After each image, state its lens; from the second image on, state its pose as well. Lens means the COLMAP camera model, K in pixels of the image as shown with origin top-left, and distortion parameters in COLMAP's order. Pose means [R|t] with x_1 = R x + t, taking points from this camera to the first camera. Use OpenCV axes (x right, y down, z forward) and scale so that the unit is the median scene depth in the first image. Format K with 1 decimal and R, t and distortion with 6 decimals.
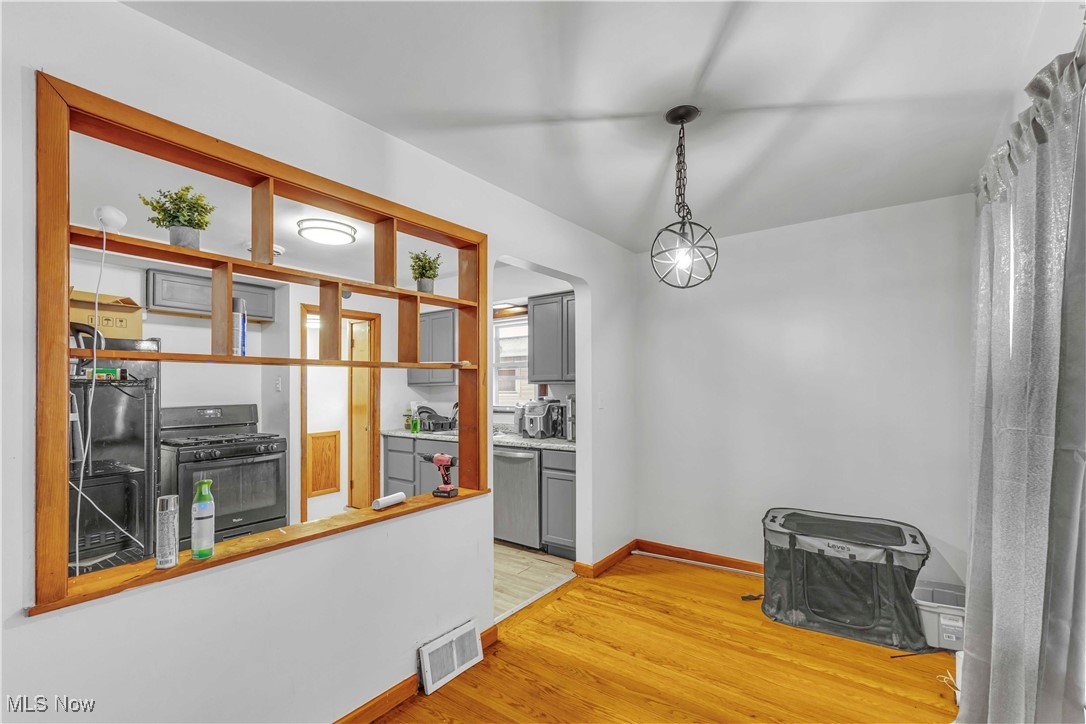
lens RADIAL K [[484.1, 0, 543.7], [0, 484.1, 385.3], [0, 0, 1]] dist [-0.000613, -0.000253]
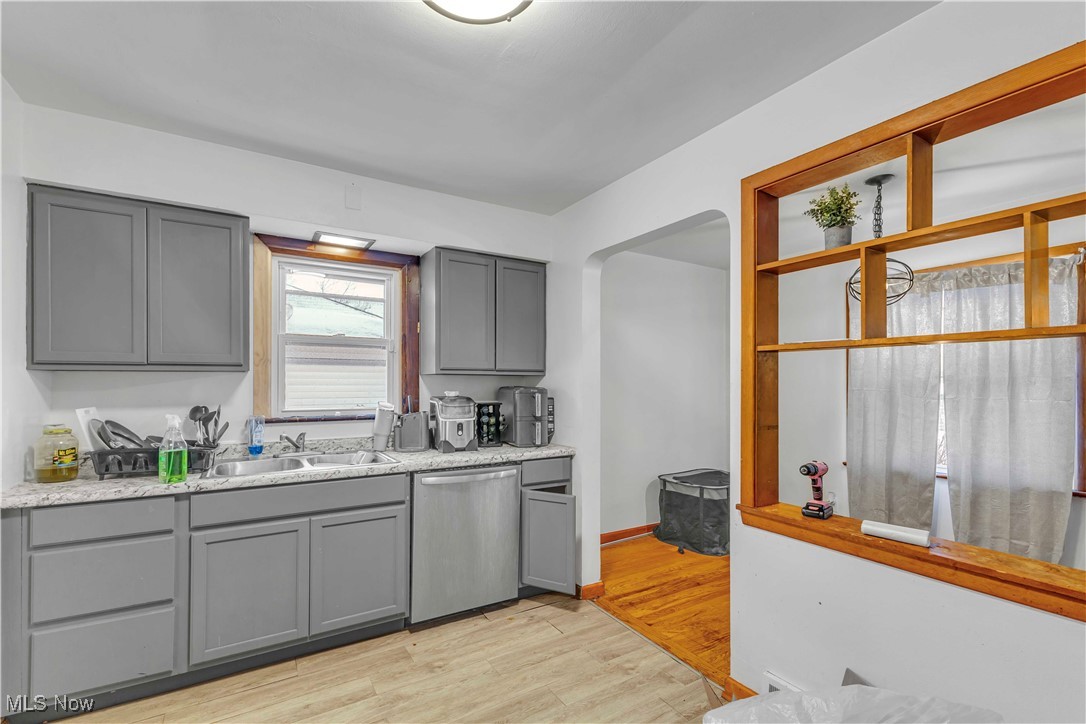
lens RADIAL K [[470.1, 0, 547.0], [0, 470.1, 379.5], [0, 0, 1]] dist [0.014486, 0.000016]
pose [[0.378882, 0.015221, 0.925320, -0.728446], [-0.008010, 0.999881, -0.013168, 0.016641], [-0.925410, -0.002423, 0.378959, 0.756846]]
